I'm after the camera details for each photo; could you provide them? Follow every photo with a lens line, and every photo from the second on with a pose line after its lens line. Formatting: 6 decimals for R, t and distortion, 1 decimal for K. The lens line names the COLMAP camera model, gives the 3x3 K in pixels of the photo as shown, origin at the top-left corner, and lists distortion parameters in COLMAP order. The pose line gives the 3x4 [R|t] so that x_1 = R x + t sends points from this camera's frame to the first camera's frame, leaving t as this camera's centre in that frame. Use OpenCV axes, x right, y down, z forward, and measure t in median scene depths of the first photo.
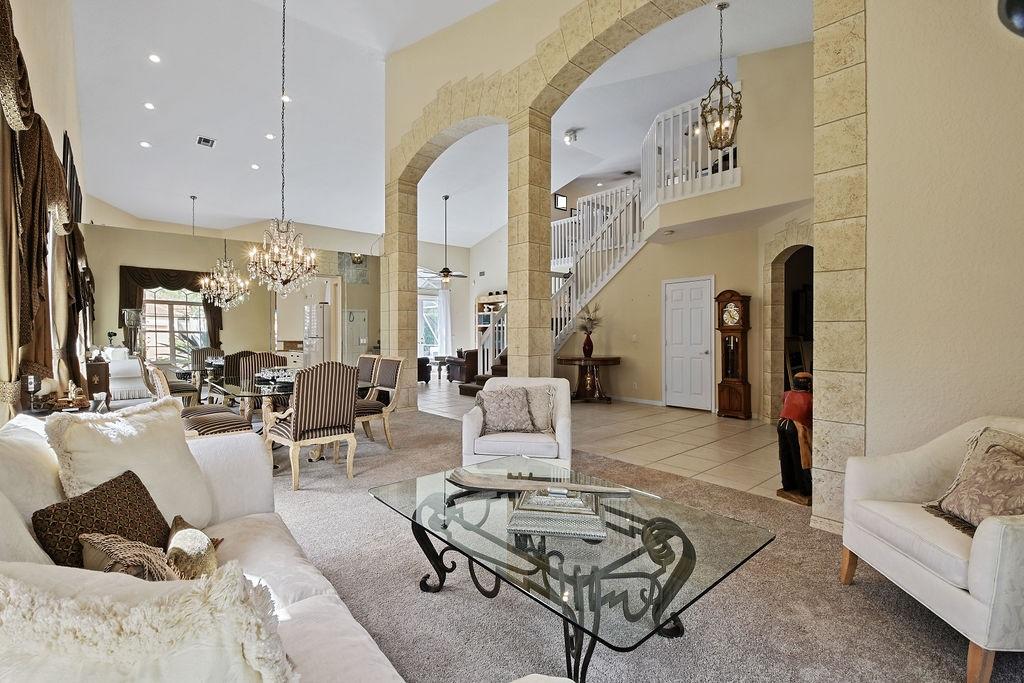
lens RADIAL K [[456.6, 0, 506.4], [0, 456.6, 337.2], [0, 0, 1]] dist [0.000144, -0.013144]
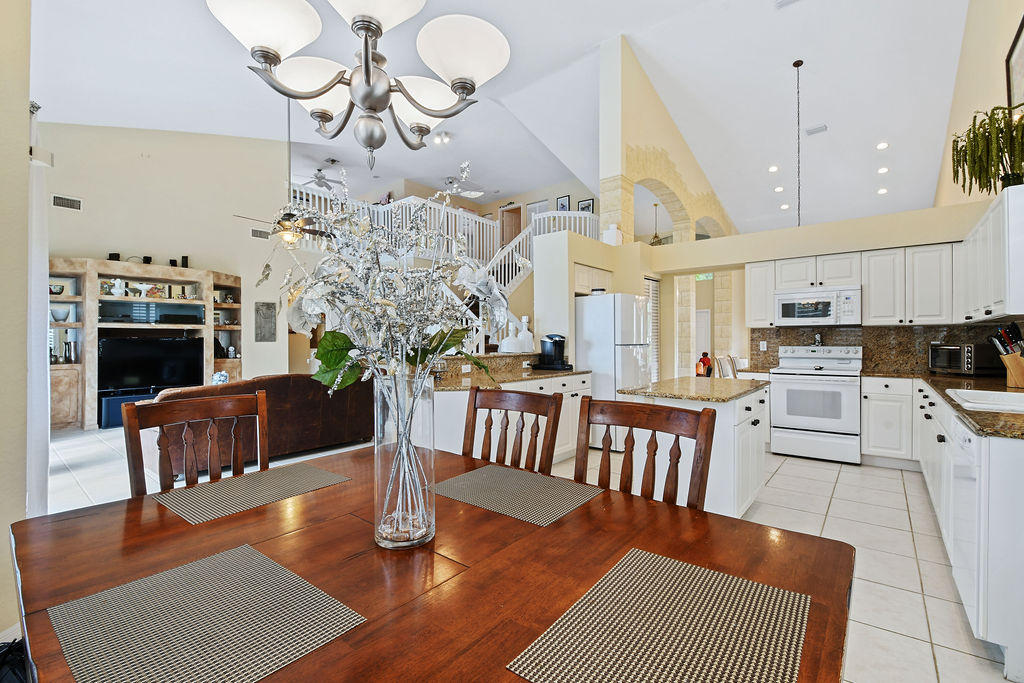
lens RADIAL K [[445.2, 0, 492.6], [0, 445.2, 342.5], [0, 0, 1]] dist [0.015867, -0.018174]
pose [[-0.149169, 0.002164, 0.988809, -1.000344], [0.014482, 0.999895, -0.000003, -0.004953], [-0.988706, 0.014319, -0.149185, 1.300480]]
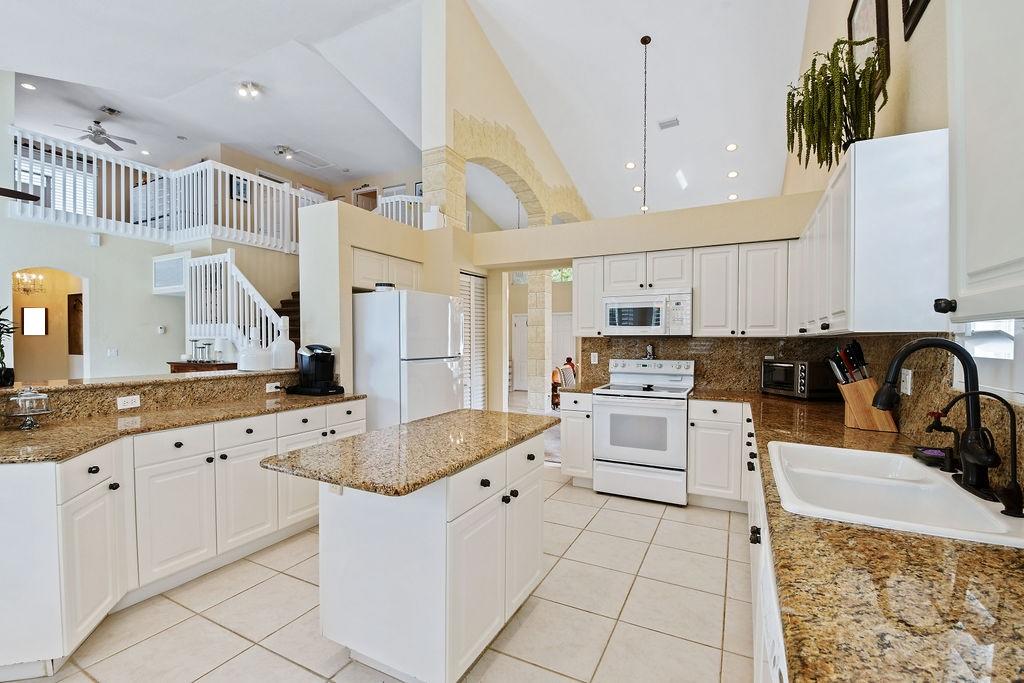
lens RADIAL K [[450.7, 0, 483.2], [0, 450.7, 347.7], [0, 0, 1]] dist [0.037670, -0.045023]
pose [[-0.347563, -0.012064, 0.937579, -0.886329], [0.008217, 0.999840, 0.015911, -0.017402], [-0.937621, 0.013234, -0.347408, 1.129815]]
